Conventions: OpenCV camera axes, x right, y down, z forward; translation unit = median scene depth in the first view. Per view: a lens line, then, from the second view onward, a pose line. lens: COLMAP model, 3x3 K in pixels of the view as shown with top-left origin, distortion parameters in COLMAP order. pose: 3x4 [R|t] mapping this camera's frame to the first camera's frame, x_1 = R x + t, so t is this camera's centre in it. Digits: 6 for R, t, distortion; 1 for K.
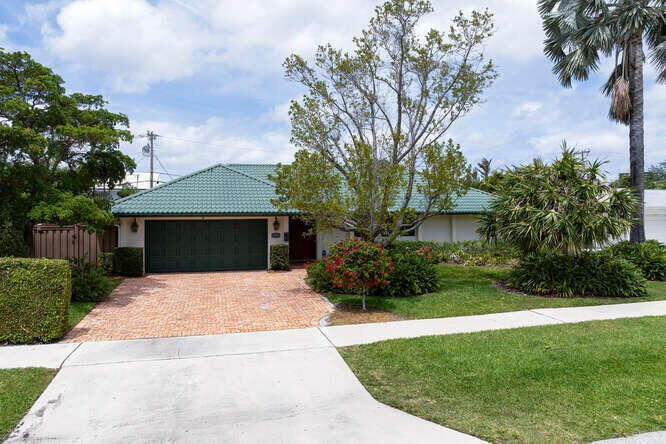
lens RADIAL K [[477.7, 0, 332.9], [0, 477.7, 193.7], [0, 0, 1]] dist [-0.042079, -0.000982]
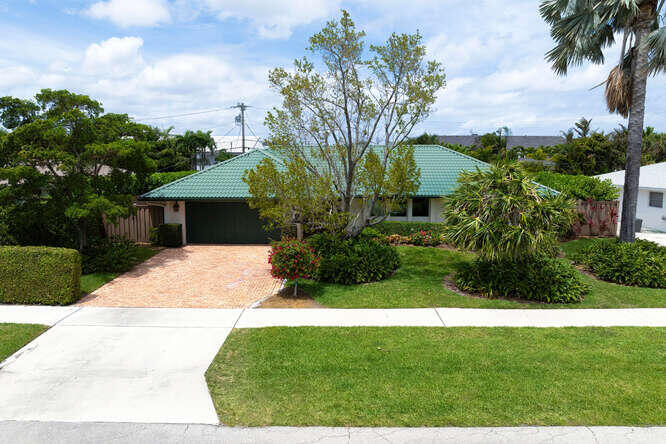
lens RADIAL K [[477.7, 0, 332.9], [0, 477.7, 193.7], [0, 0, 1]] dist [-0.042079, -0.000982]
pose [[0.961413, 0.024896, -0.273981, 0.503713], [0.006267, 0.993657, 0.112283, -0.161616], [0.275038, -0.109667, 0.955158, -0.129389]]
